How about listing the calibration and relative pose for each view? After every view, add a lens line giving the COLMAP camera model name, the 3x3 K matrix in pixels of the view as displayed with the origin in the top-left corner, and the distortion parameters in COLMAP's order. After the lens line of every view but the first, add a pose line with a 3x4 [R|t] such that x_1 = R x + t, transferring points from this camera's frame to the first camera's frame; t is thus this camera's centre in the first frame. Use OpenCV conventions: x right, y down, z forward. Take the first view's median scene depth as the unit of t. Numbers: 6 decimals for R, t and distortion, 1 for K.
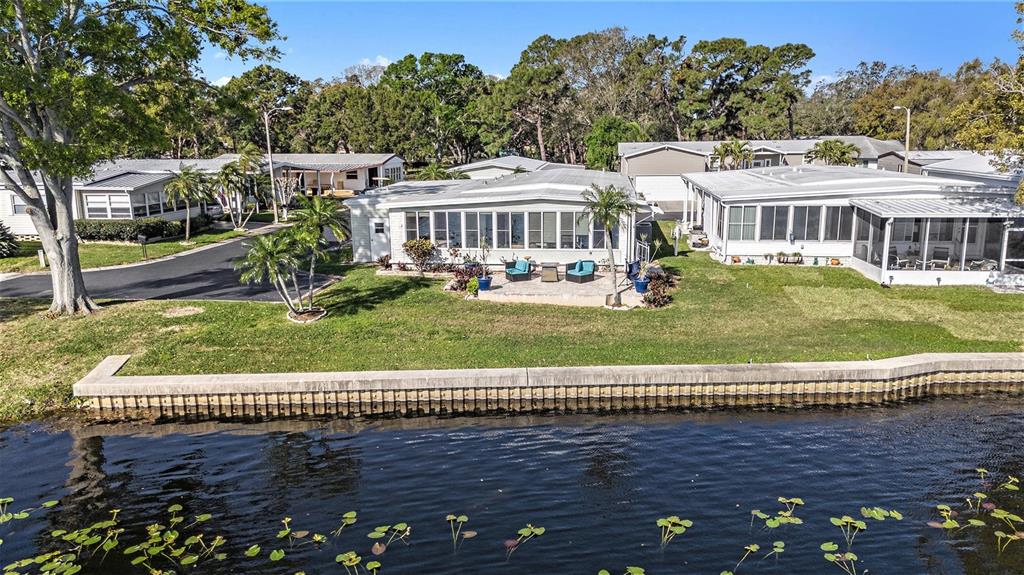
lens RADIAL K [[752.7, 0, 512.0], [0, 752.7, 287.5], [0, 0, 1]] dist [0.069001, -0.000150]
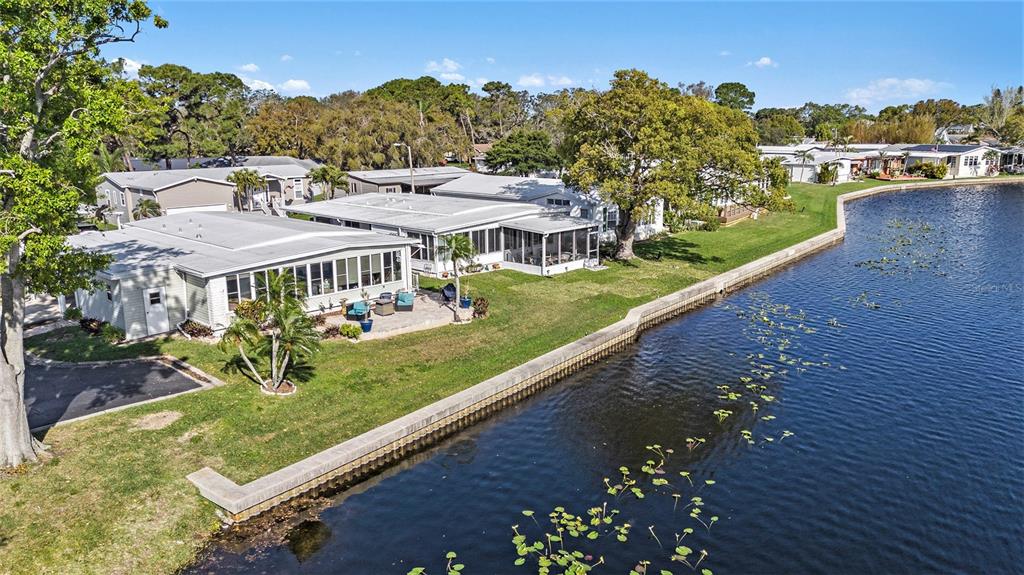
lens RADIAL K [[752.7, 0, 512.0], [0, 752.7, 287.5], [0, 0, 1]] dist [0.069001, -0.000150]
pose [[0.620657, -0.161613, 0.767246, -0.694632], [0.164120, 0.983628, 0.074428, -0.100486], [-0.766714, 0.079726, 0.637019, 0.074416]]
